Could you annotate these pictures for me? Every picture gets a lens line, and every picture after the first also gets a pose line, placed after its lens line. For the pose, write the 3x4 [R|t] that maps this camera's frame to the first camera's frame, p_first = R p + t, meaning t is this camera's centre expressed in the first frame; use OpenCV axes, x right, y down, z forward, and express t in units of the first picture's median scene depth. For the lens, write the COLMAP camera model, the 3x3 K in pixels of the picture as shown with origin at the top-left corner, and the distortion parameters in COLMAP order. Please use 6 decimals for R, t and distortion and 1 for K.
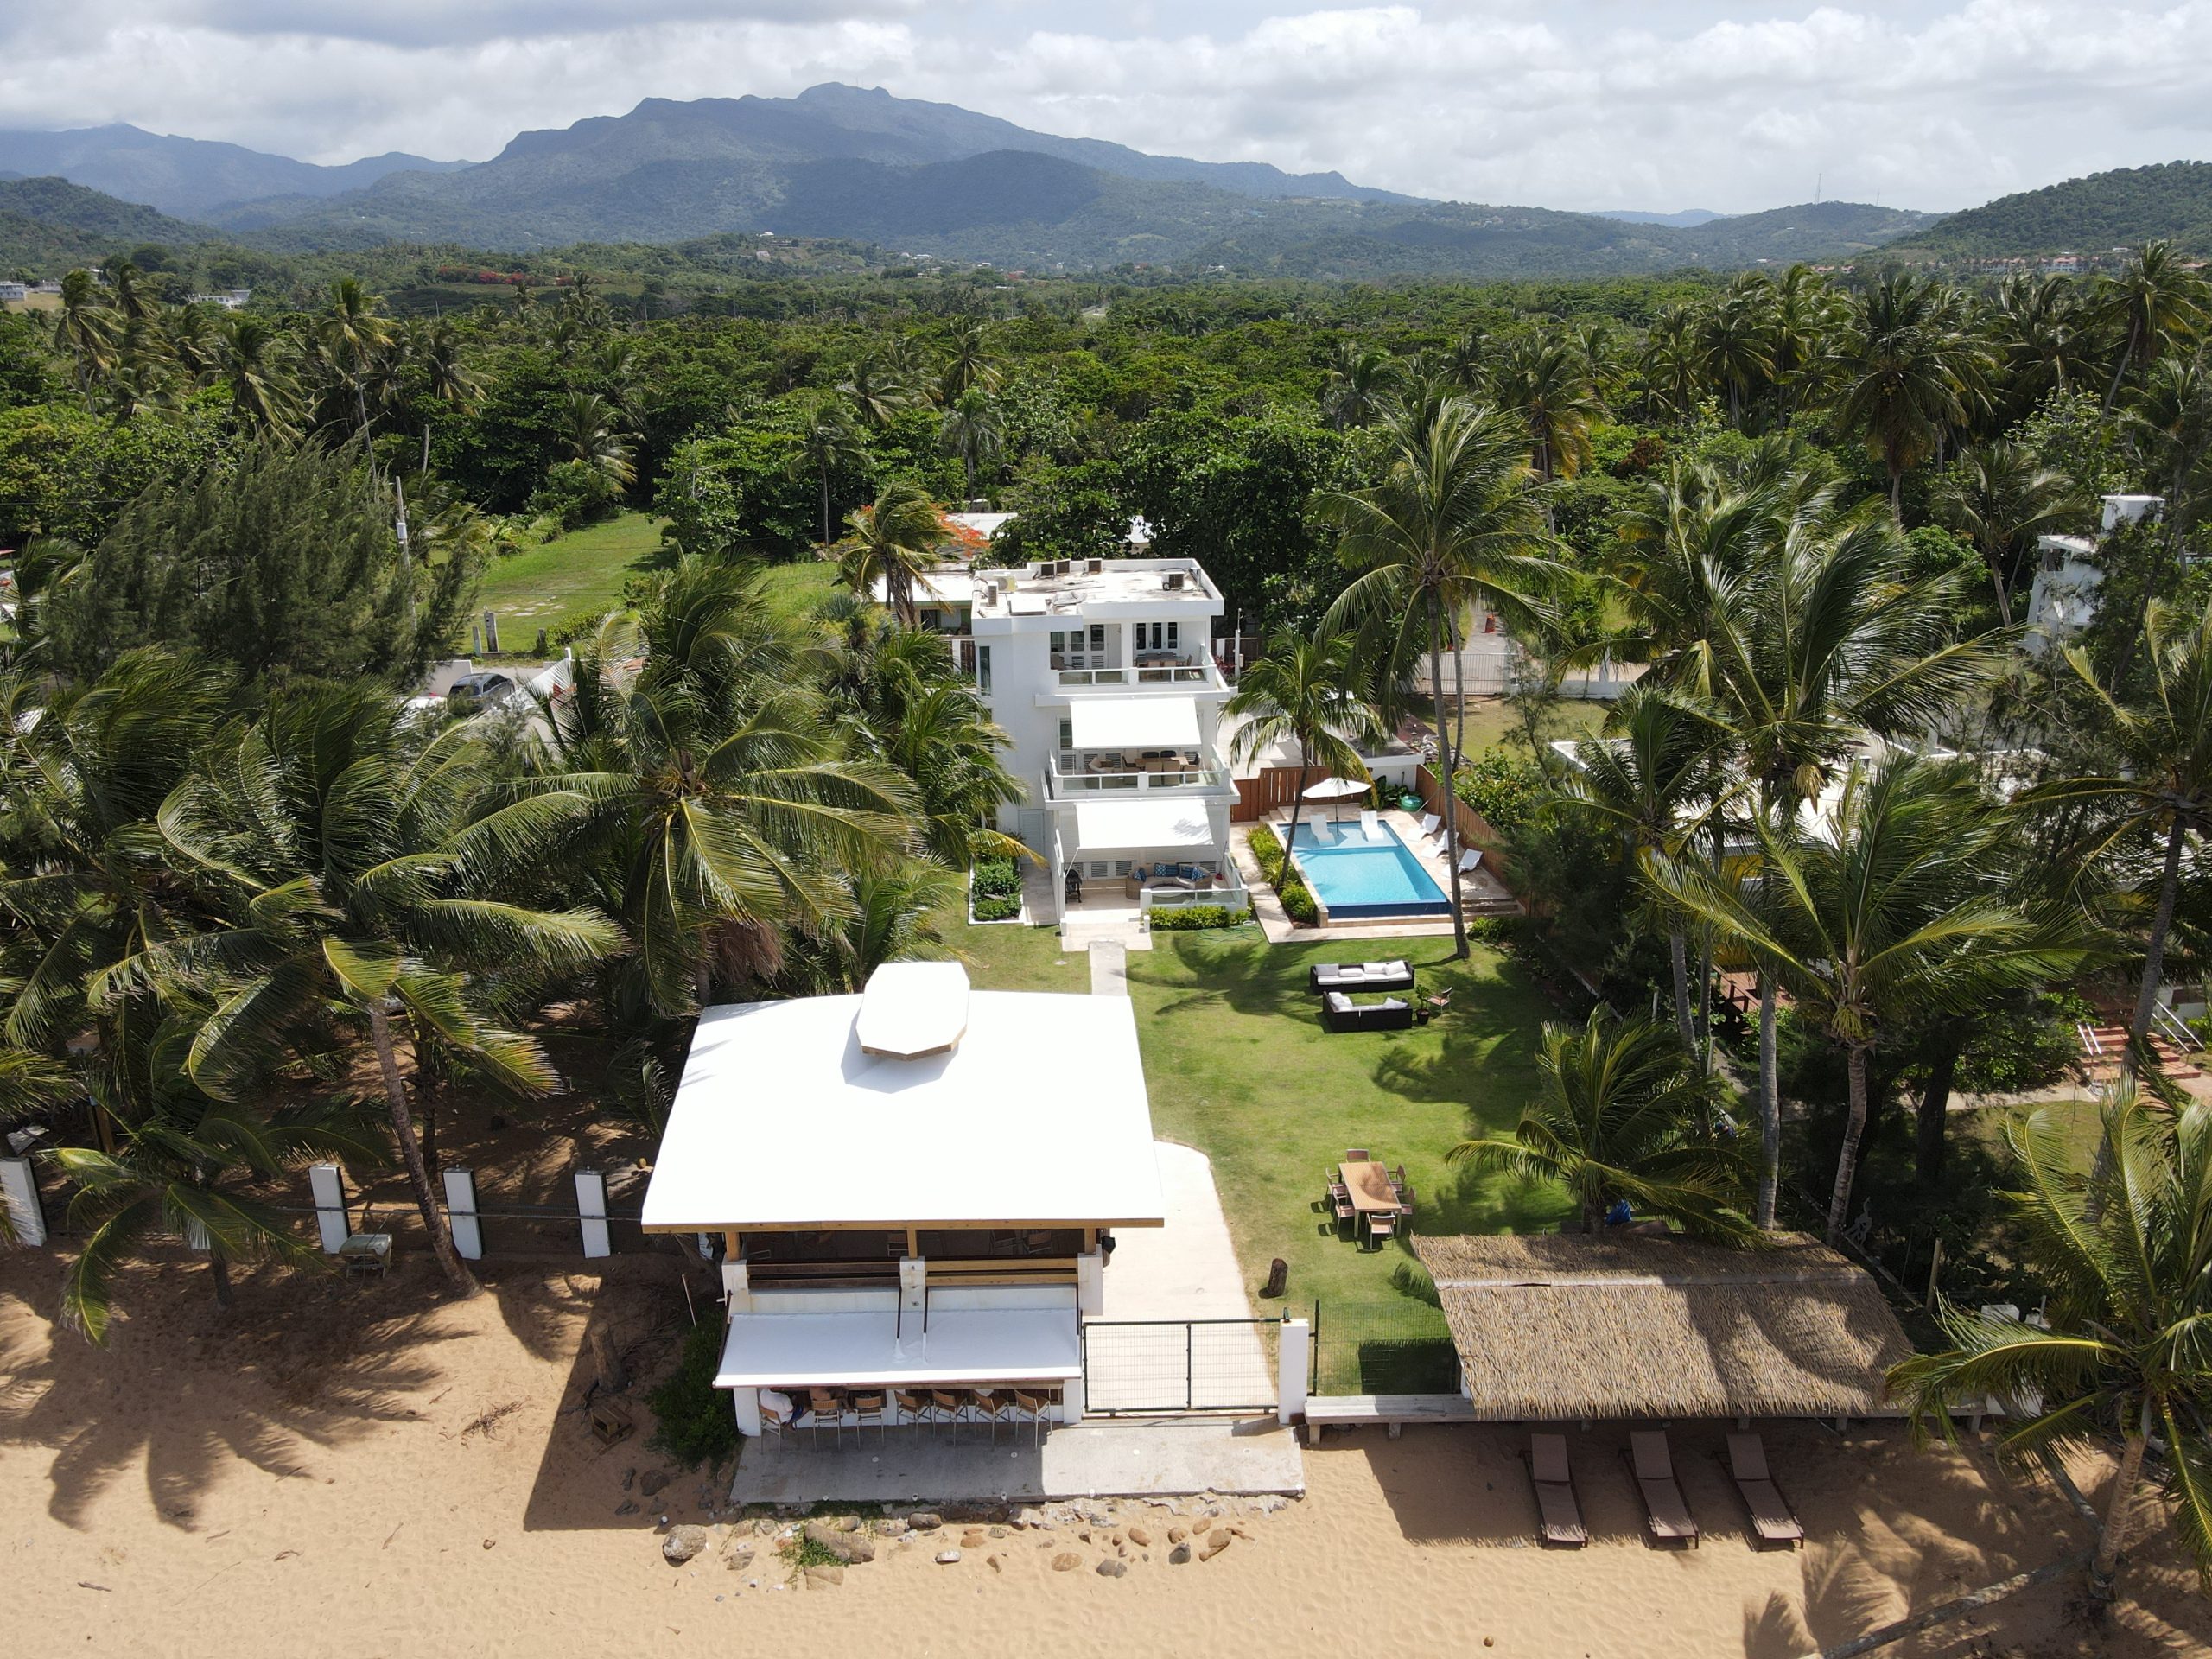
lens RADIAL K [[1639.7, 0, 1104.8], [0, 1639.7, 828.9], [0, 0, 1]] dist [0.007707, 0.001789]
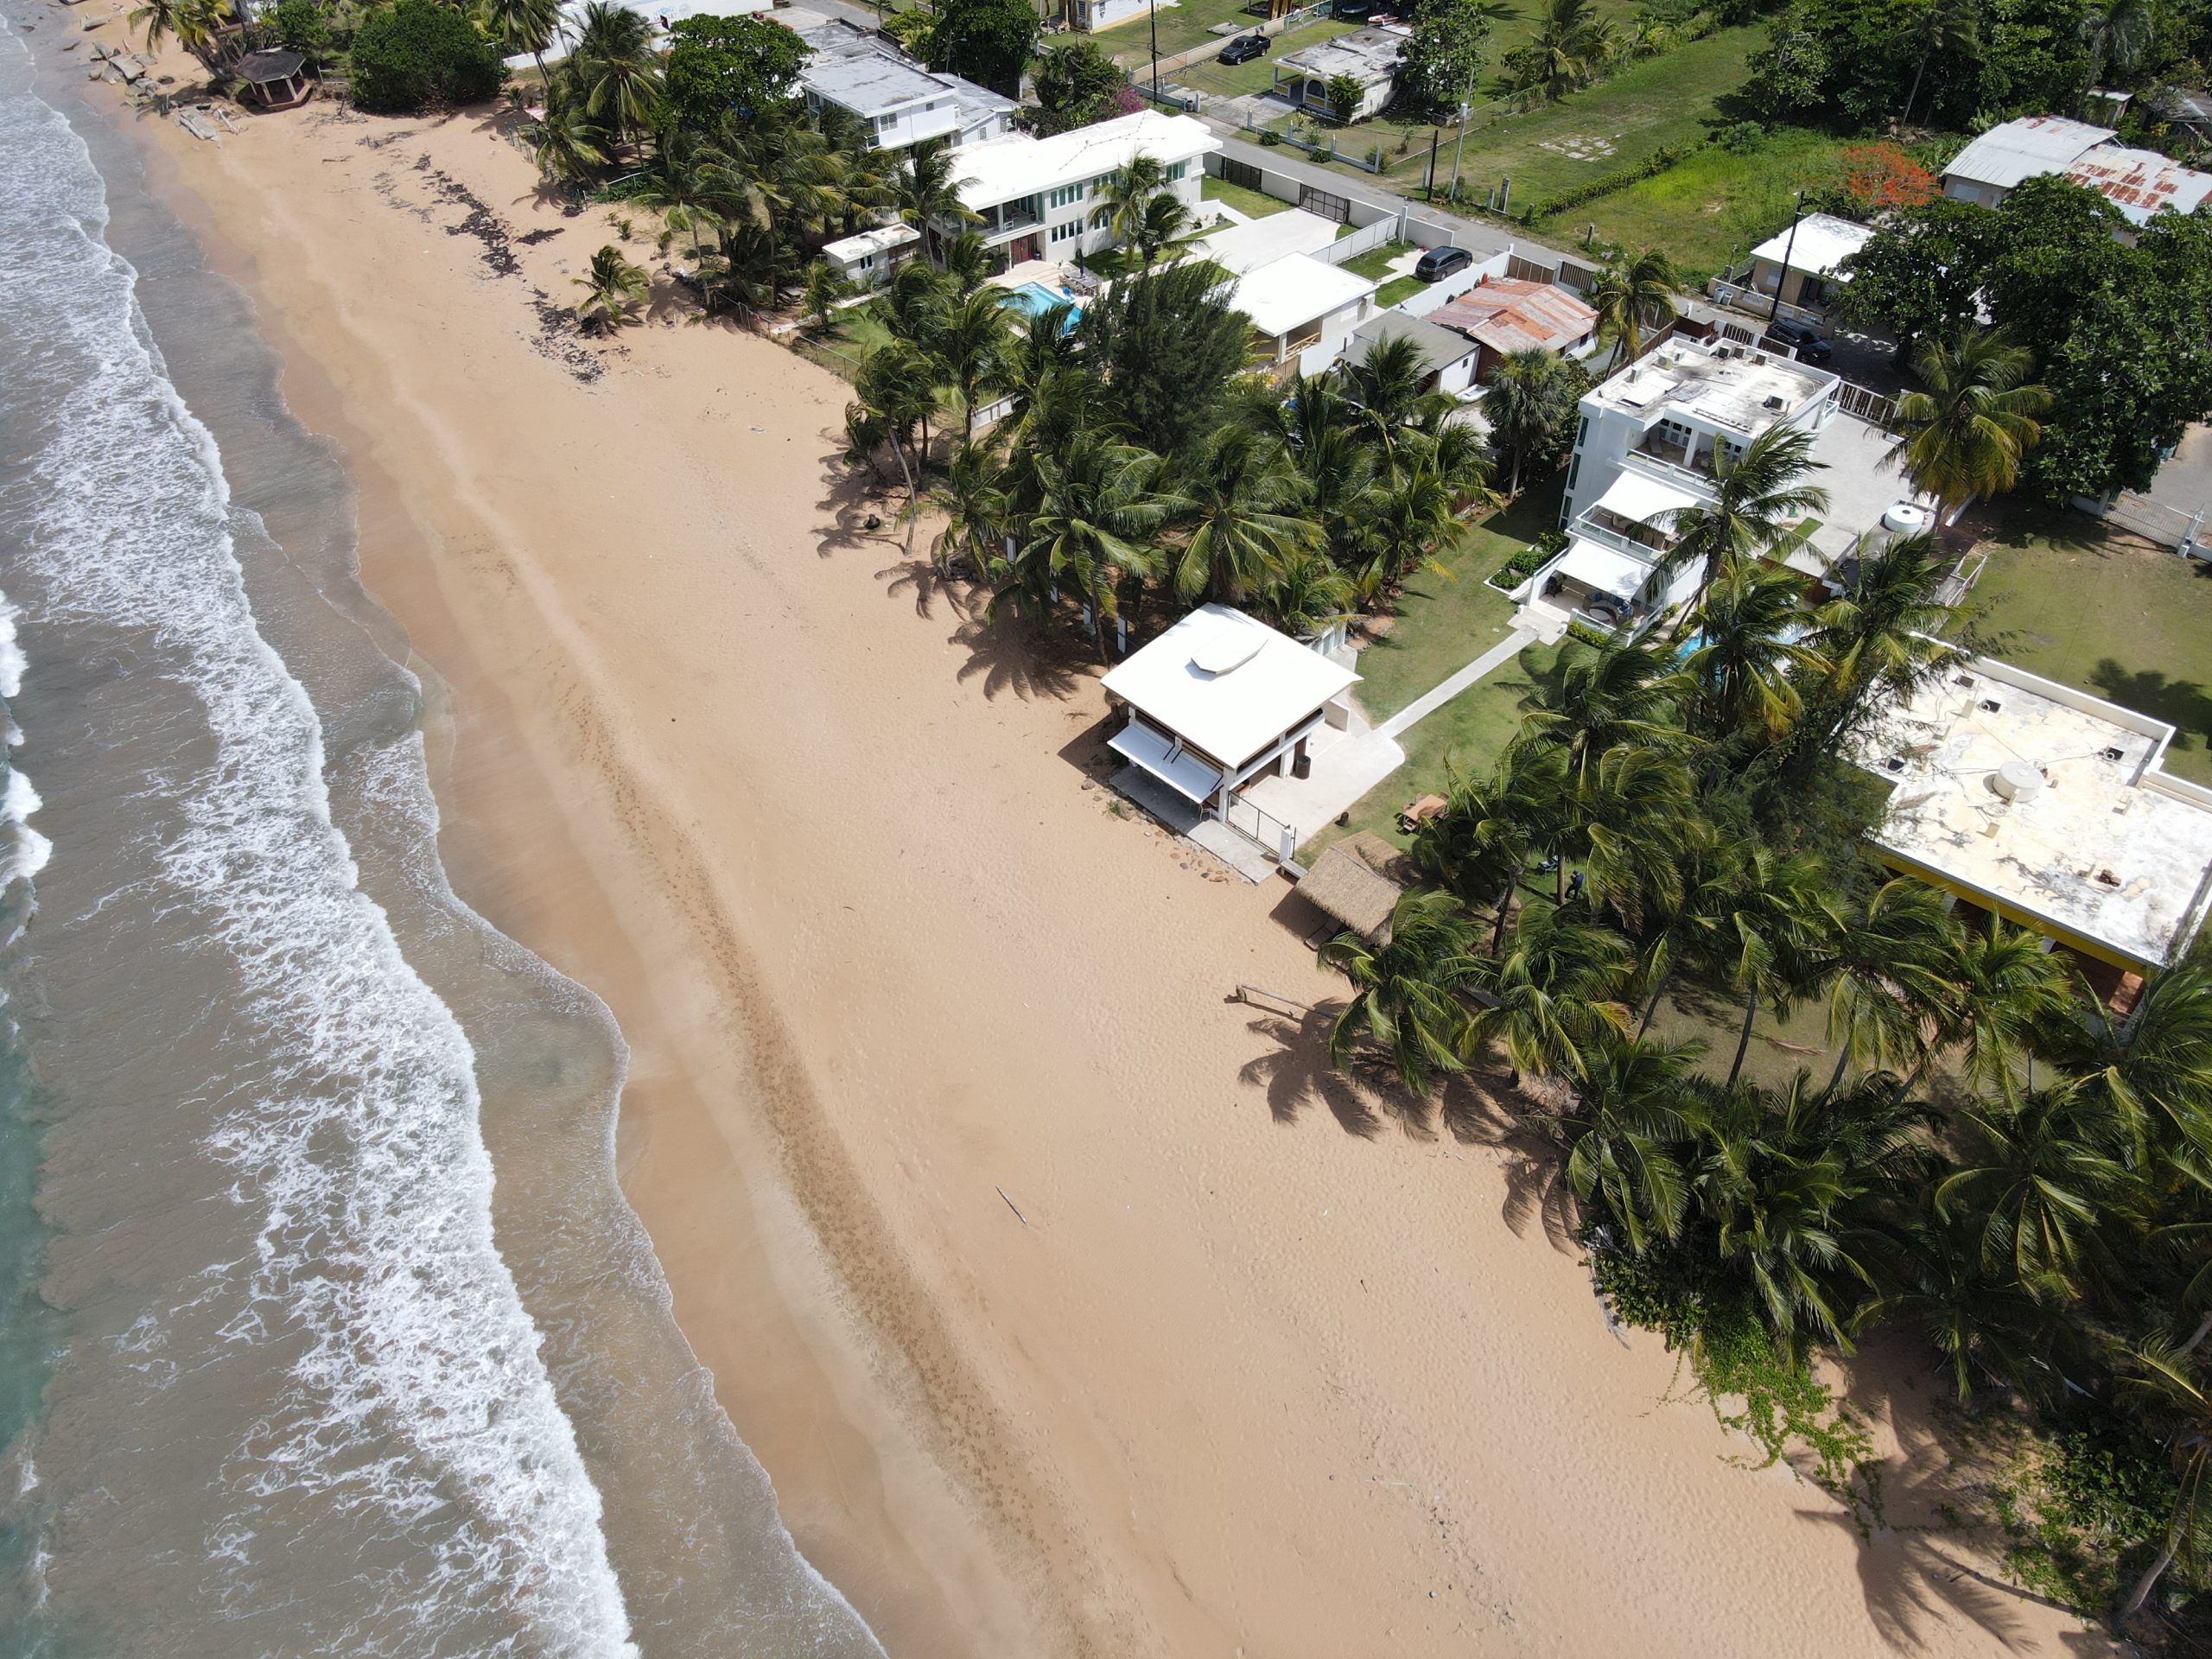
lens RADIAL K [[1639.7, 0, 1105.3], [0, 1639.7, 828.4], [0, 0, 1]] dist [0.007707, 0.001789]
pose [[0.683307, 0.503606, -0.528652, 1.274656], [-0.237194, 0.837890, 0.491609, -0.887520], [0.690529, -0.210527, 0.691988, -0.949998]]
